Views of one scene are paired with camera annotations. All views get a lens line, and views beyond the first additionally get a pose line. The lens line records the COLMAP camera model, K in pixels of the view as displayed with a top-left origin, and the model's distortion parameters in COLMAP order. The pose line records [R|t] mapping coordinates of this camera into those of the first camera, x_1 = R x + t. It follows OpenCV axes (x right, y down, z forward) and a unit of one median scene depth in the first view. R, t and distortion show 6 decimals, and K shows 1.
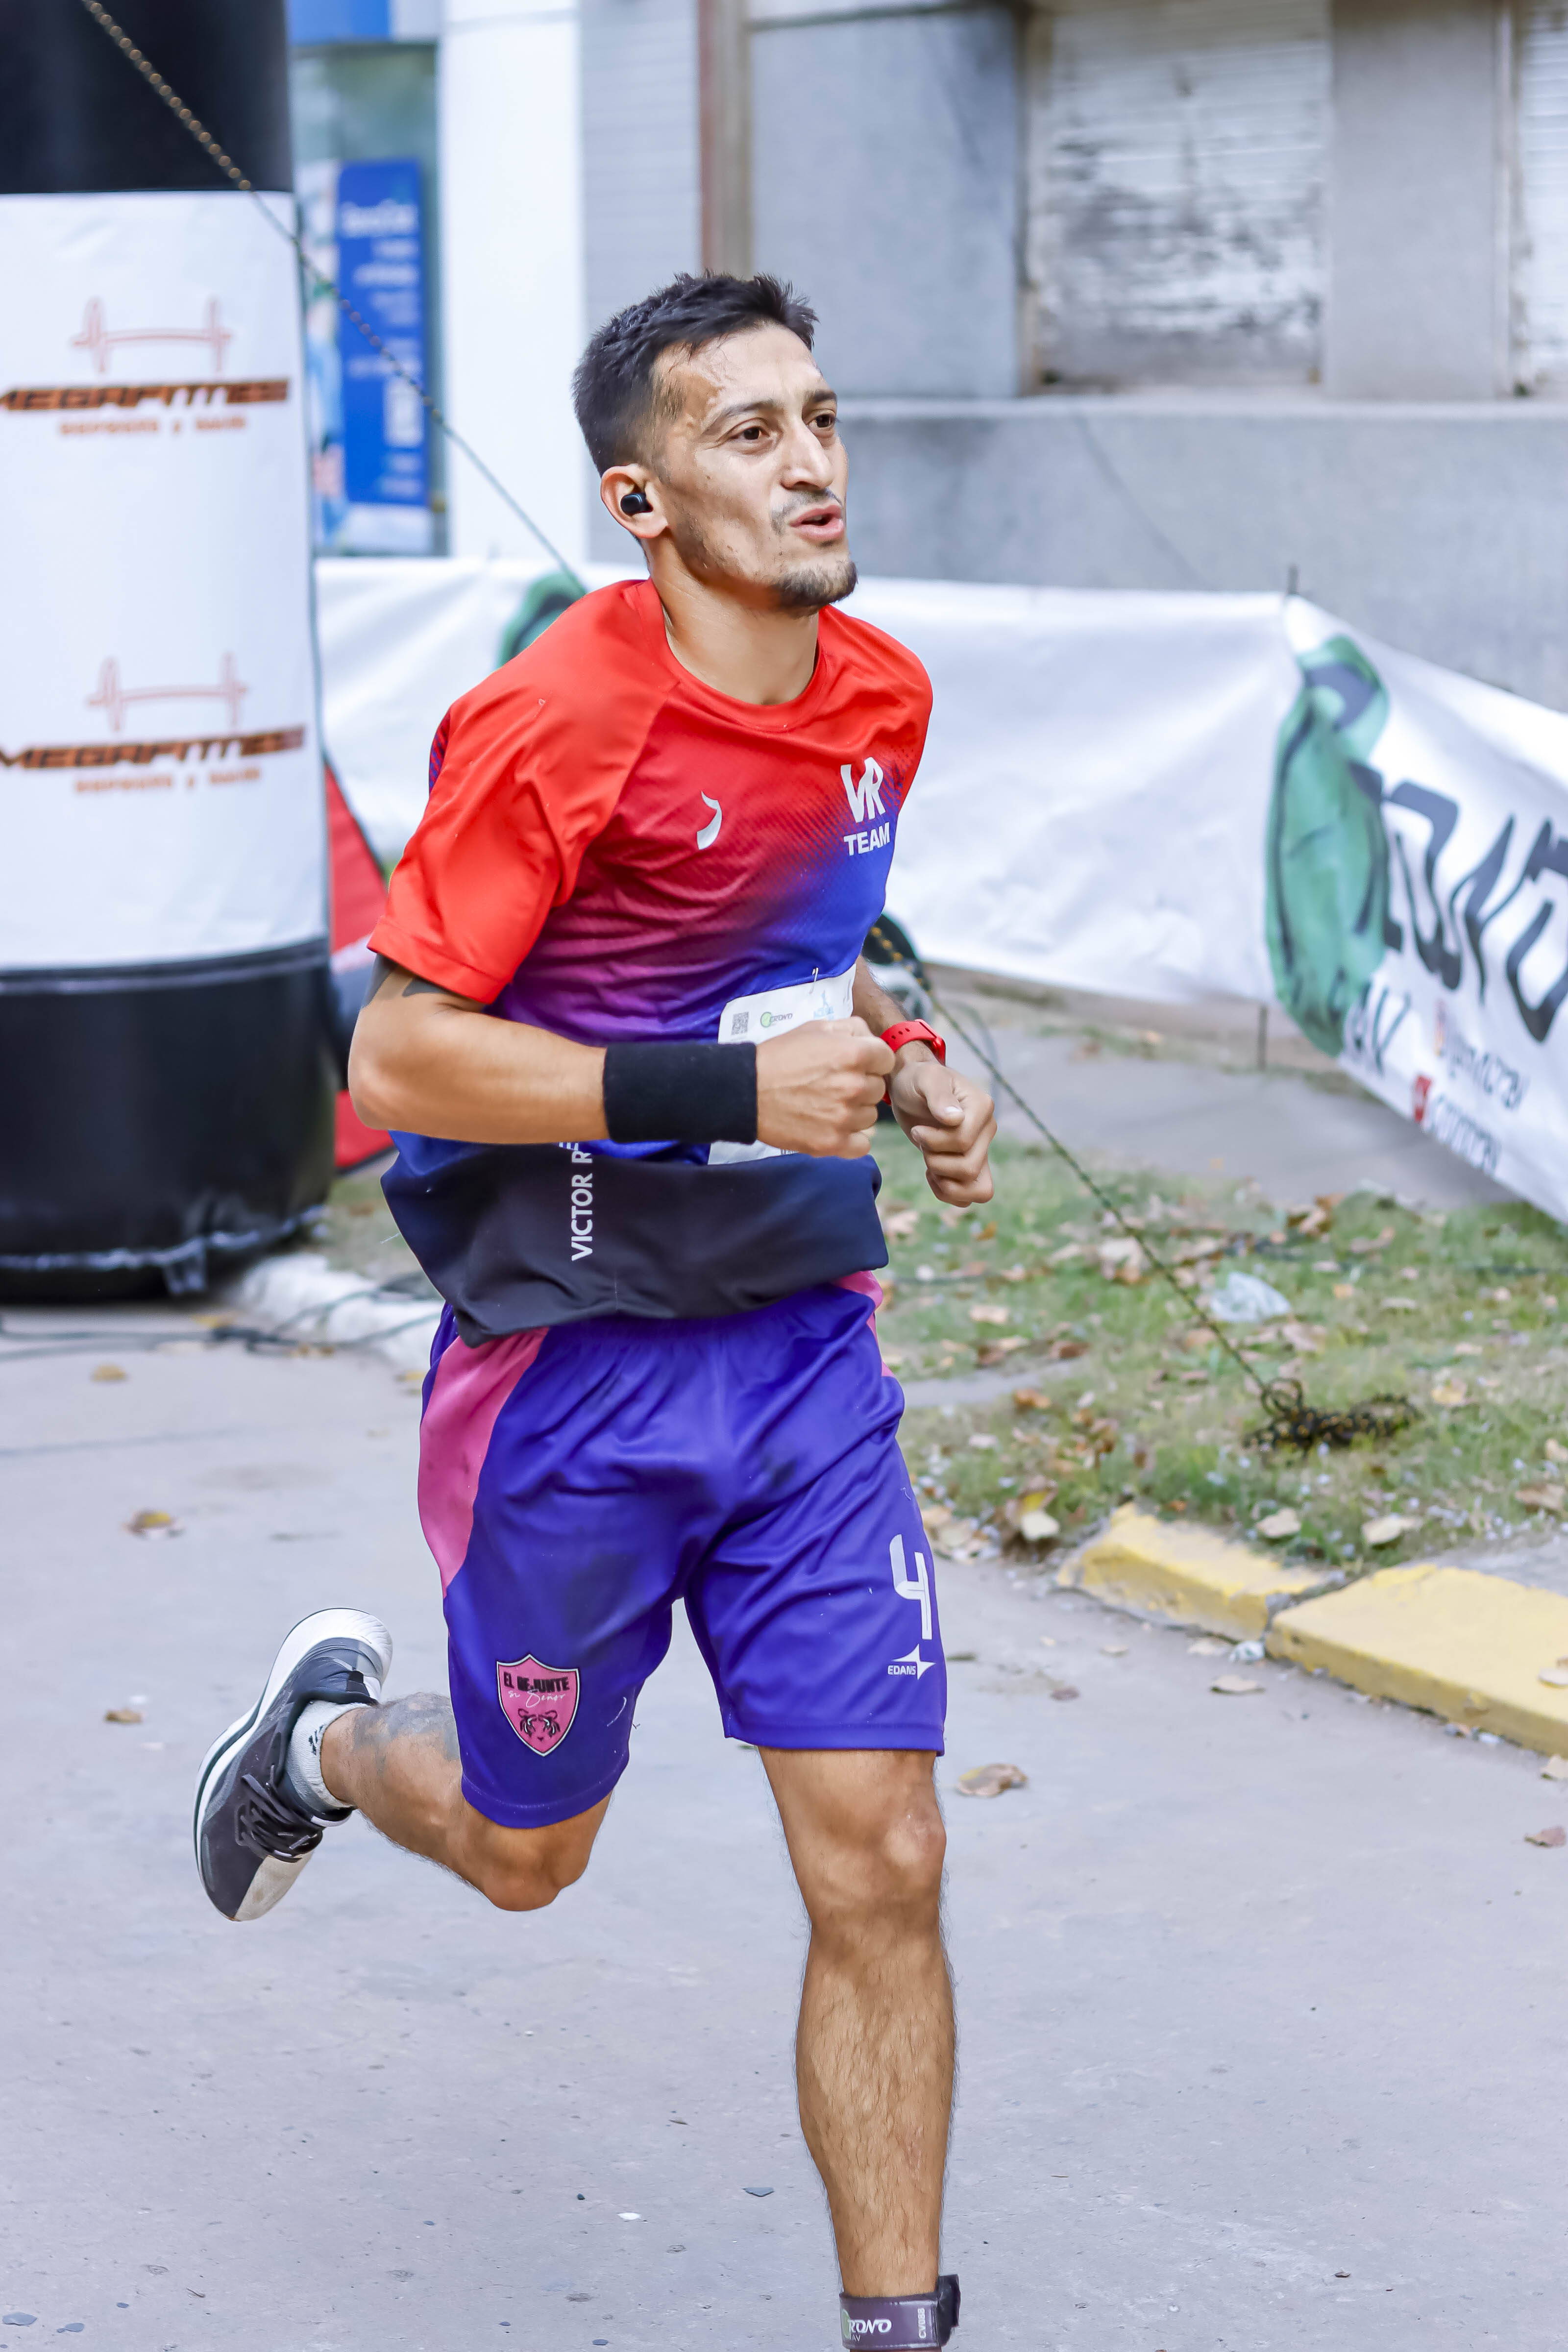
lens RADIAL K [[5424.1, 0, 784.0], [0, 5424.1, 1176.0], [0, 0, 1]] dist [0.005223, 0.000243]
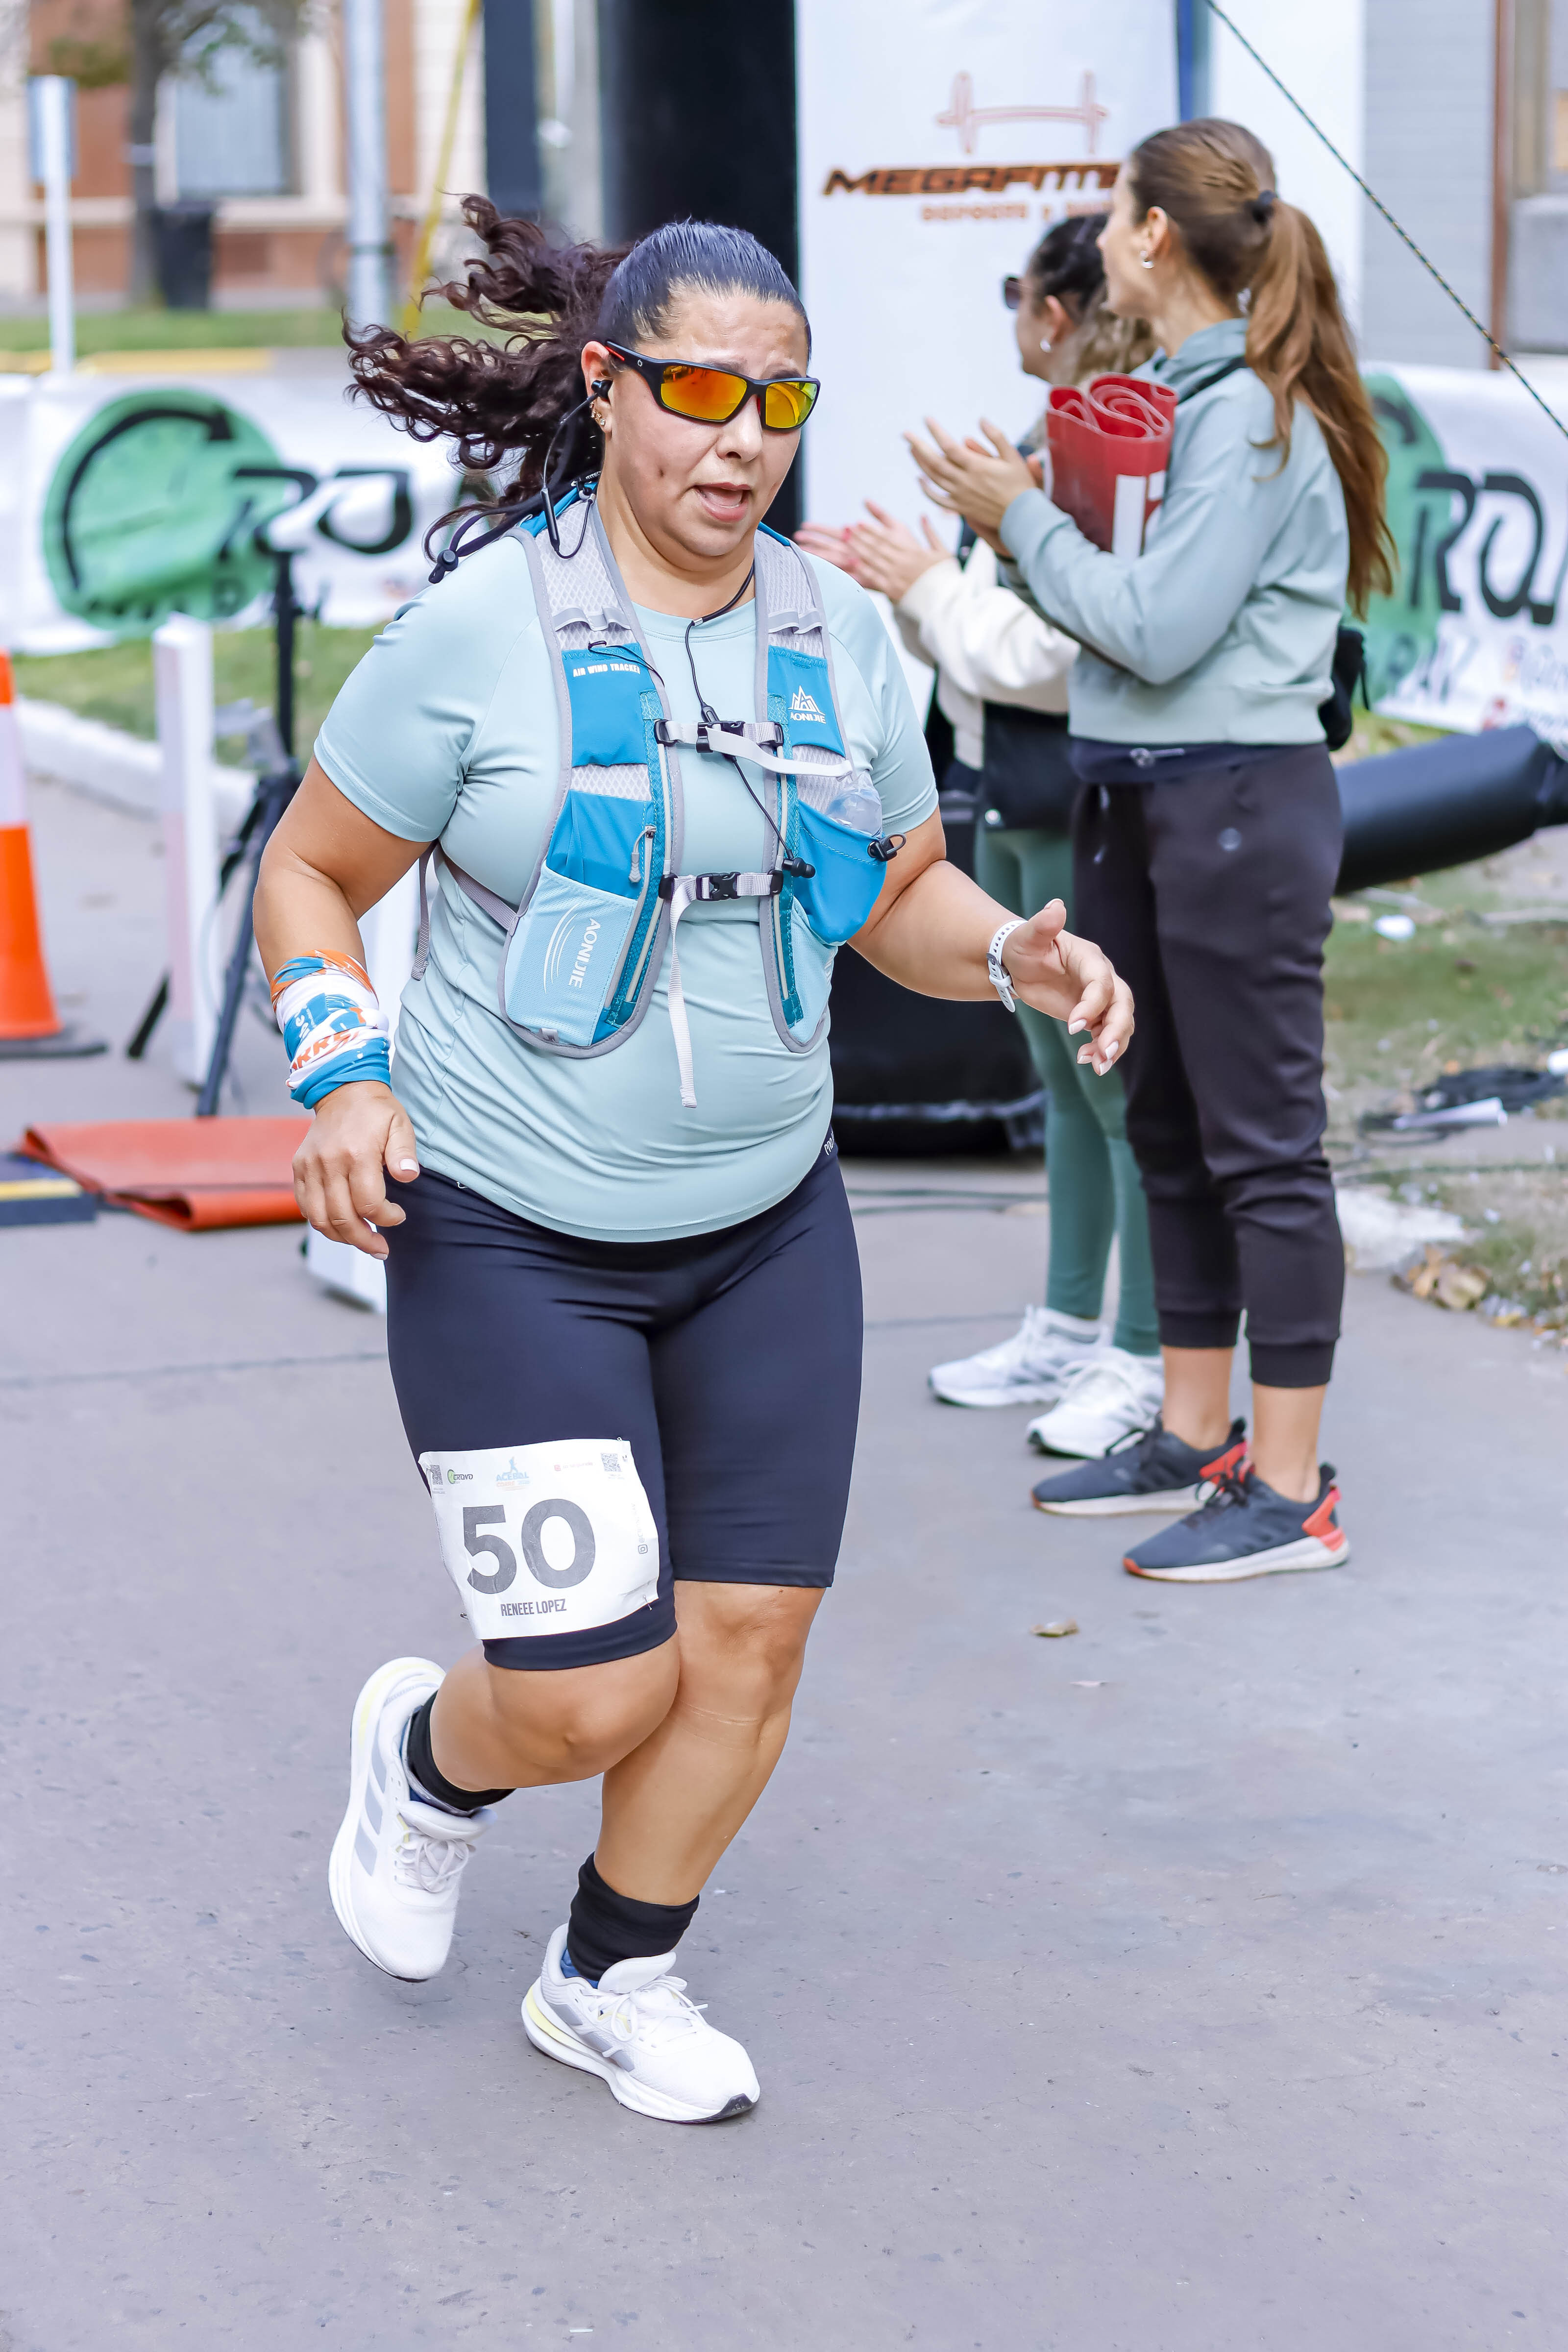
lens RADIAL K [[5424.1, 0, 784.0], [0, 5424.1, 1176.0], [0, 0, 1]] dist [0.005223, 0.000243]
pose [[0.992703, 0.028026, -0.117279, -0.071490], [-0.023720, 0.998998, 0.037948, -0.013624], [0.118225, -0.034889, 0.992374, 0.120139]]
